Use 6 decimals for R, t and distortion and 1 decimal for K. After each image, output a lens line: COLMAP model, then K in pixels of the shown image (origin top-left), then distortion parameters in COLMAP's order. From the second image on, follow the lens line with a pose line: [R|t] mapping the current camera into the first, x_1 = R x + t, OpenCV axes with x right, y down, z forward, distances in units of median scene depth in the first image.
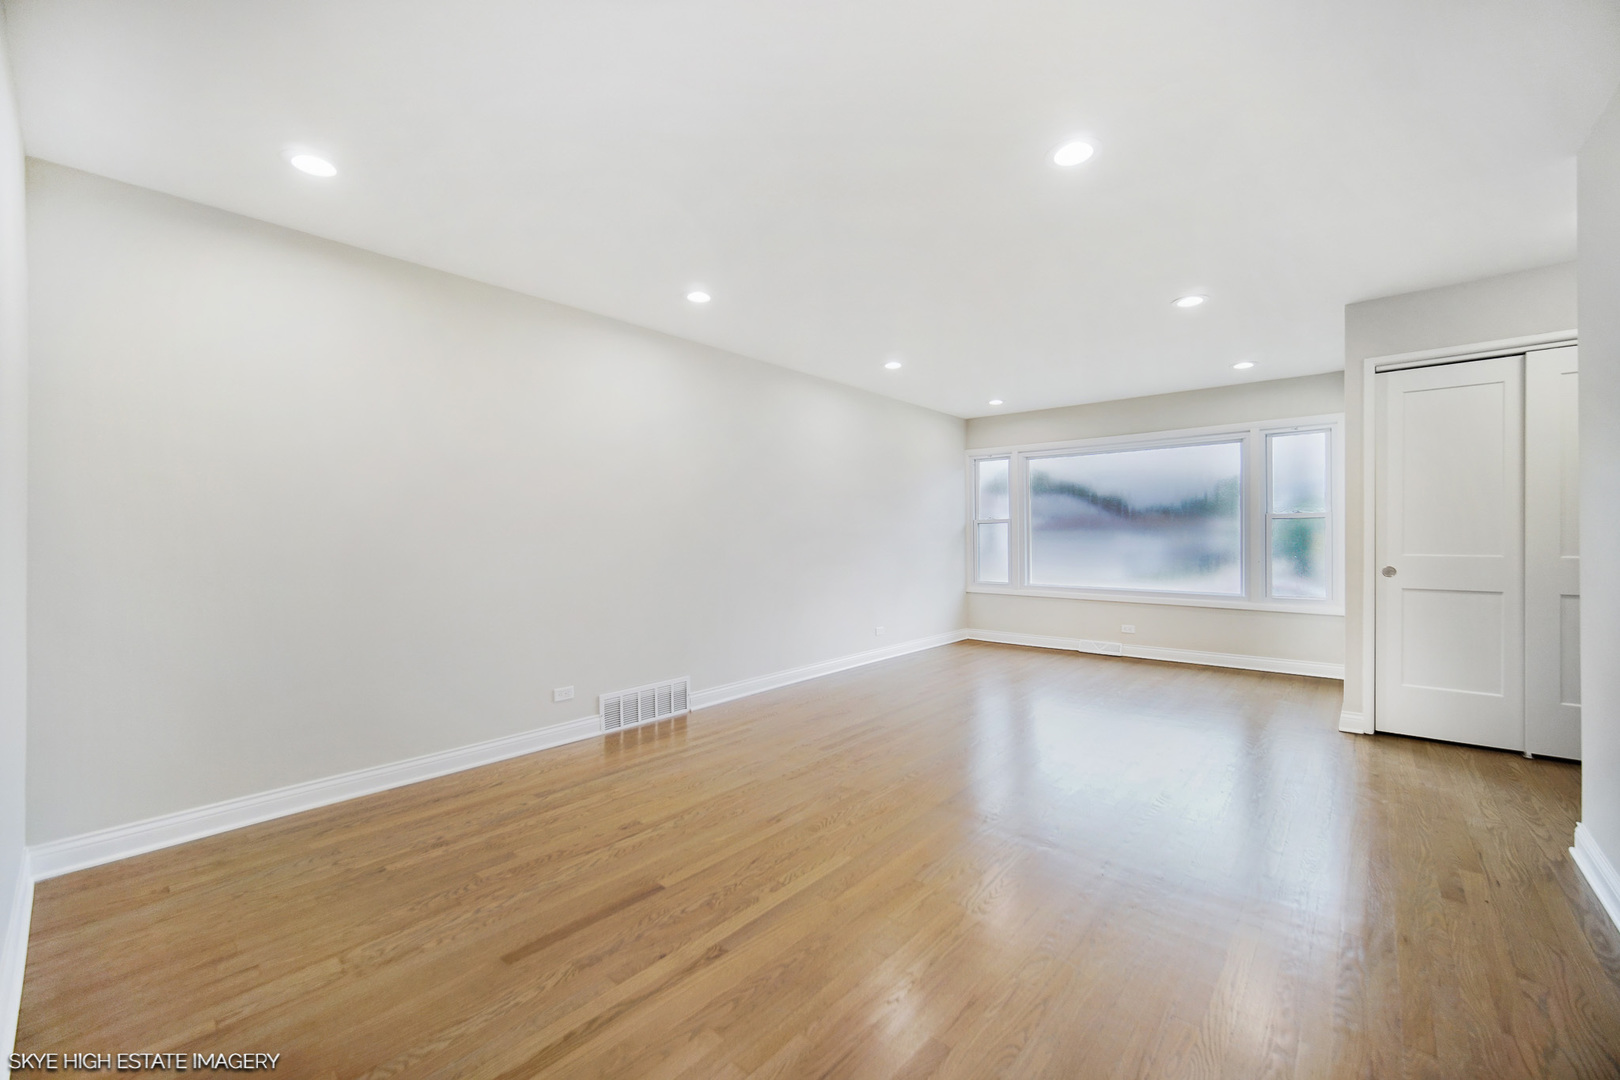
lens RADIAL K [[646.6, 0, 820.2], [0, 646.6, 541.9], [0, 0, 1]] dist [-0.001935, -0.000105]
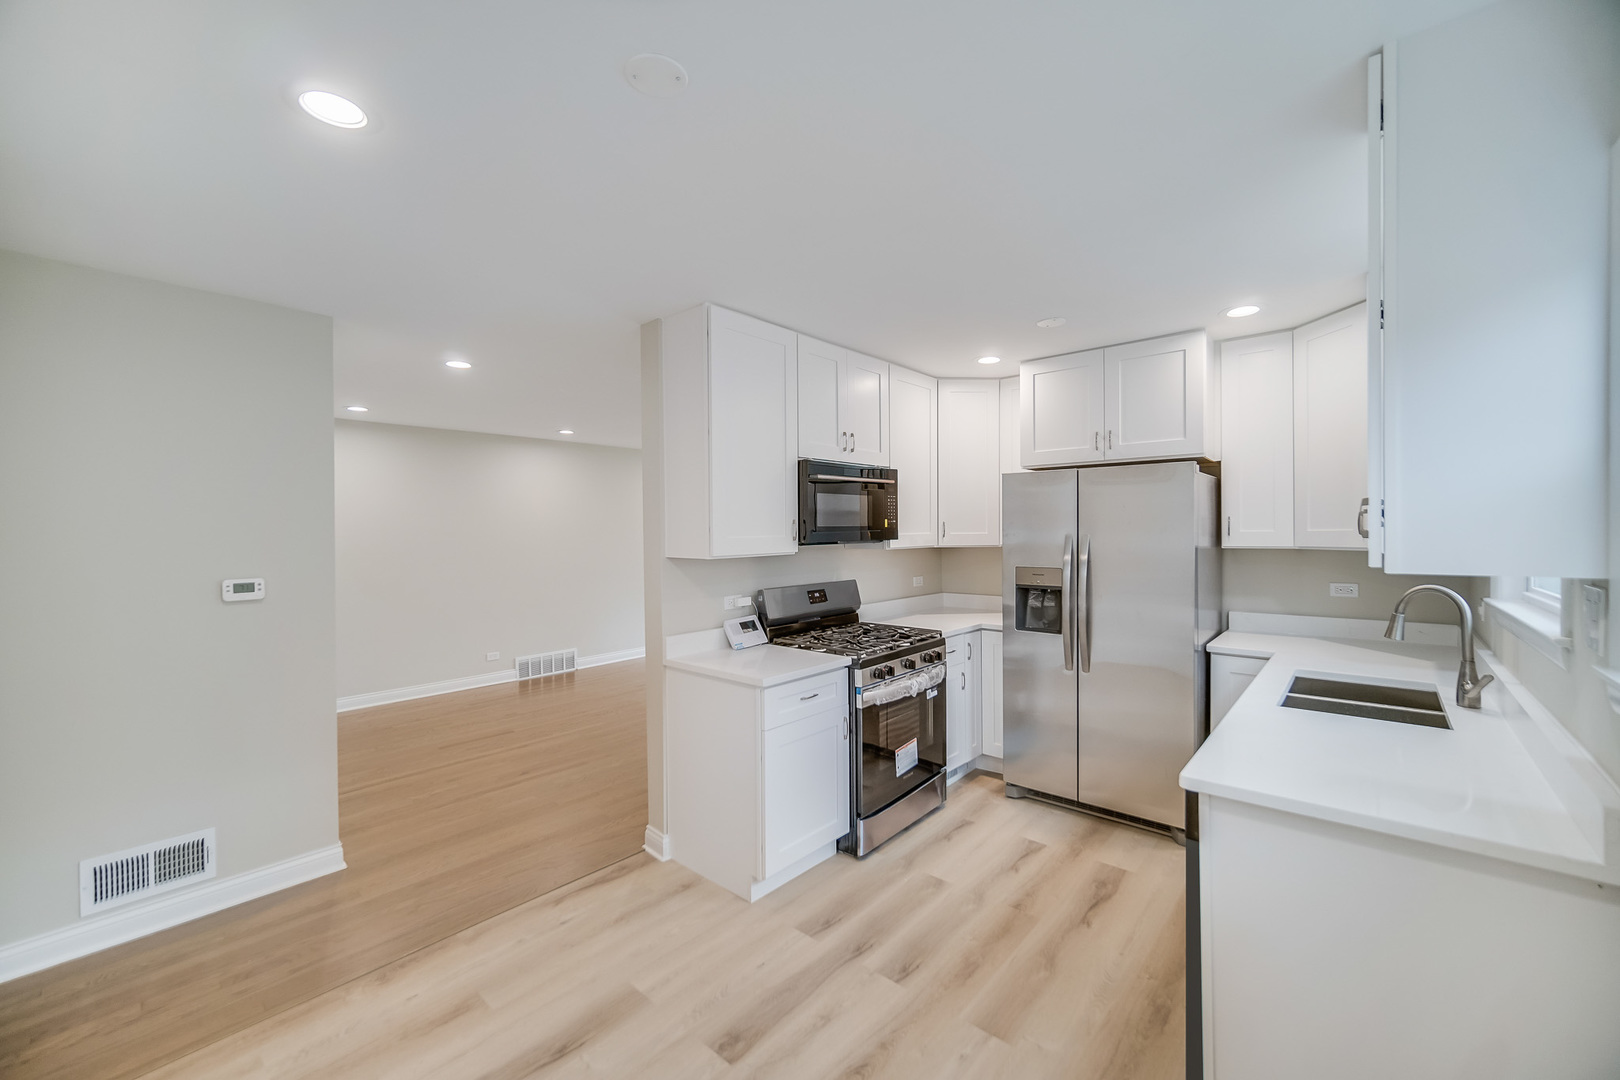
lens RADIAL K [[646.6, 0, 824.7], [0, 646.6, 538.5], [0, 0, 1]] dist [-0.001935, -0.000105]
pose [[0.999986, -0.005322, -0.000214, 0.487987], [0.005323, 0.999950, 0.008407, -0.093728], [0.000170, -0.008408, 0.999965, -0.728192]]
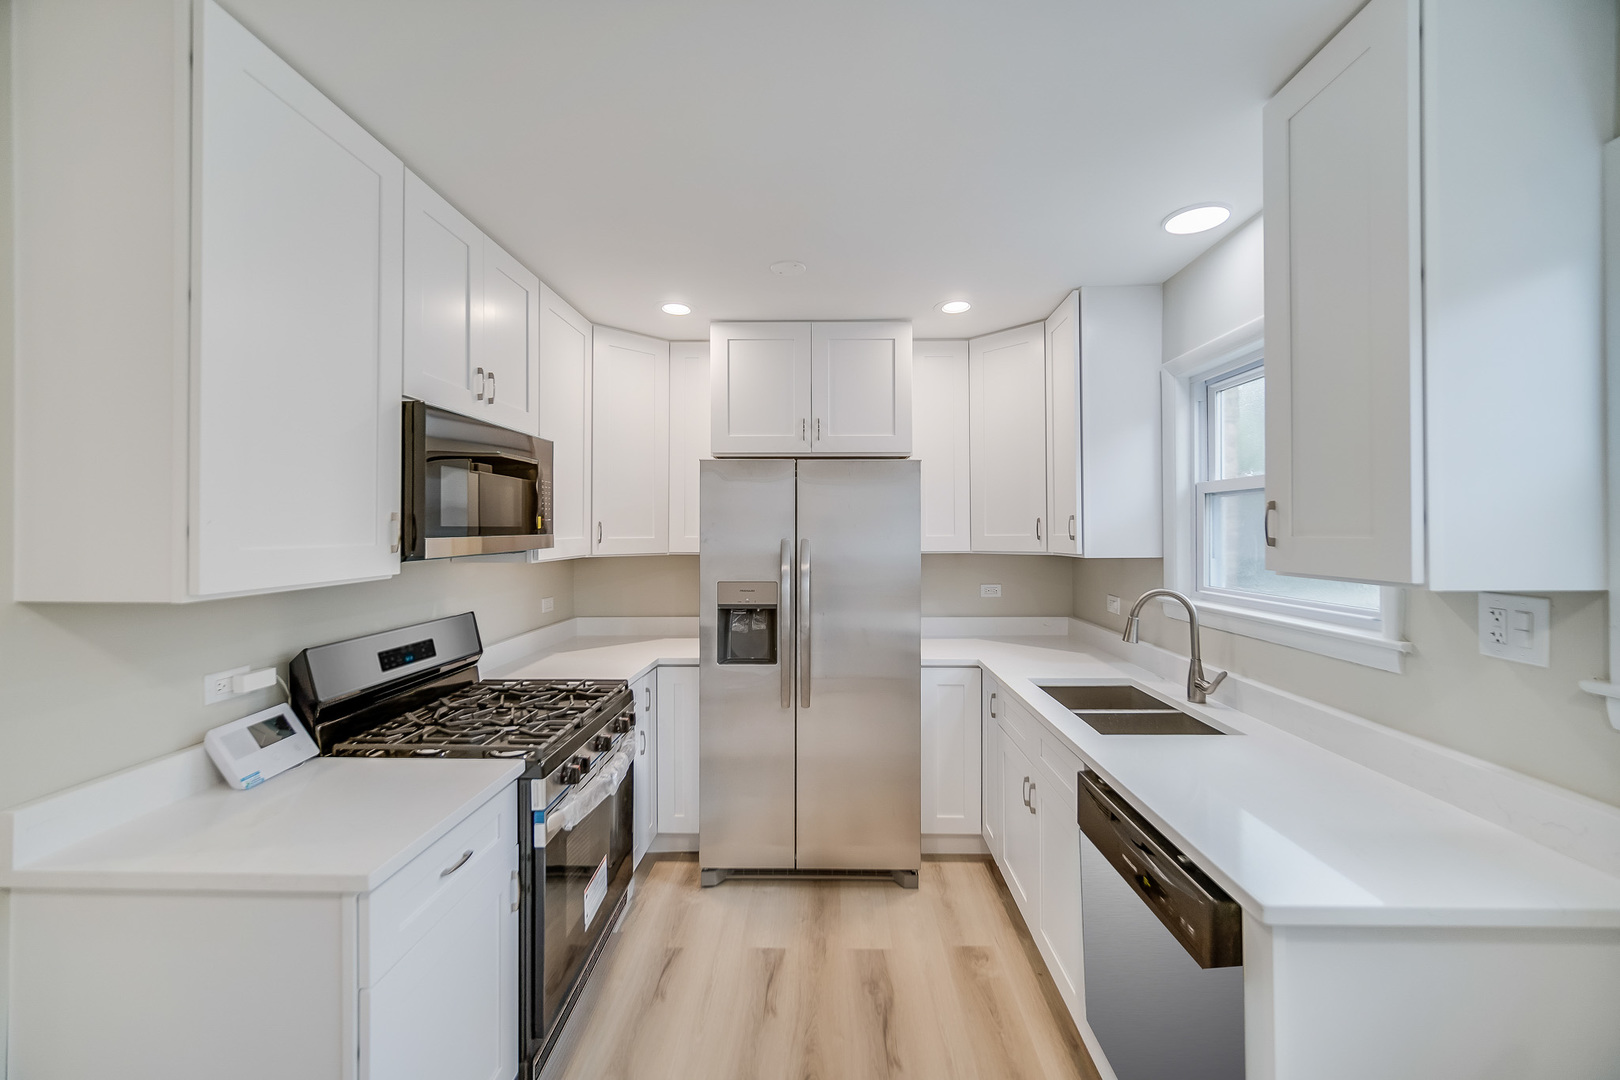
lens RADIAL K [[646.6, 0, 817.8], [0, 646.6, 527.4], [0, 0, 1]] dist [-0.001935, -0.000105]
pose [[0.774133, 0.005016, 0.633003, 0.396790], [0.002225, 0.999941, -0.010644, -0.095994], [-0.633019, 0.009648, 0.774076, -0.423744]]
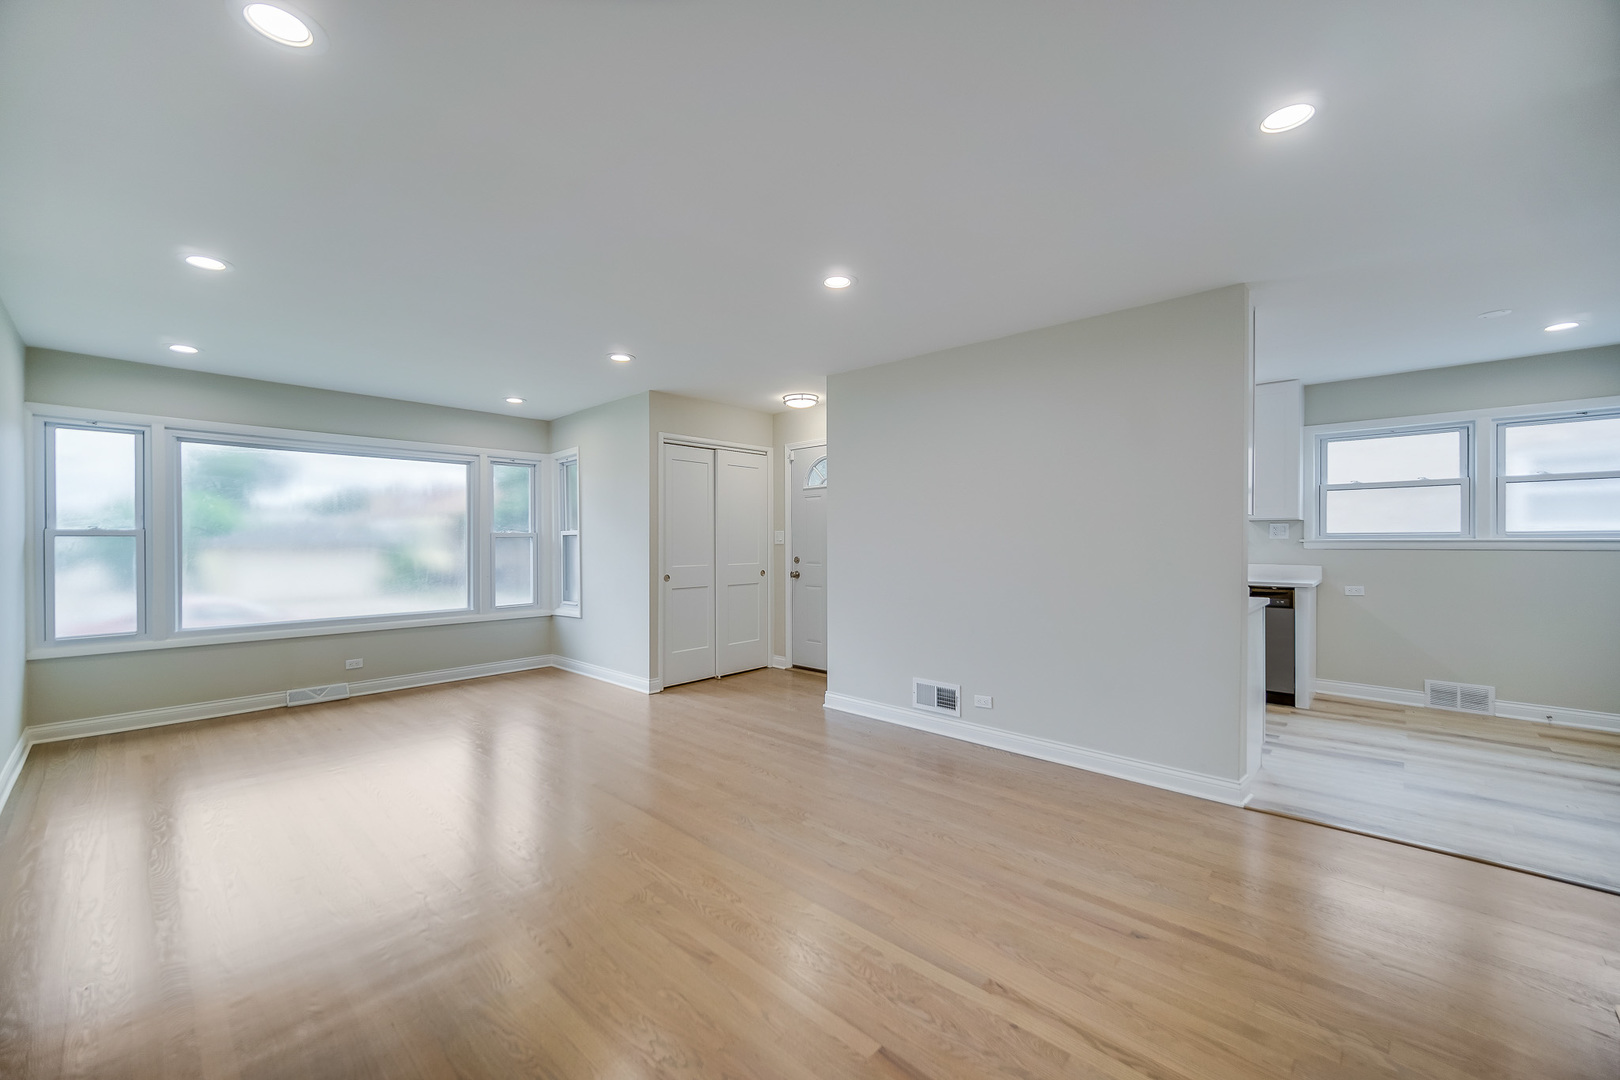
lens RADIAL K [[646.6, 0, 806.7], [0, 646.6, 539.8], [0, 0, 1]] dist [-0.001935, -0.000105]
pose [[0.030884, 0.004419, 0.999513, -0.561820], [0.008971, 0.999949, -0.004698, -0.030723], [-0.999483, 0.009112, 0.030843, 0.594806]]
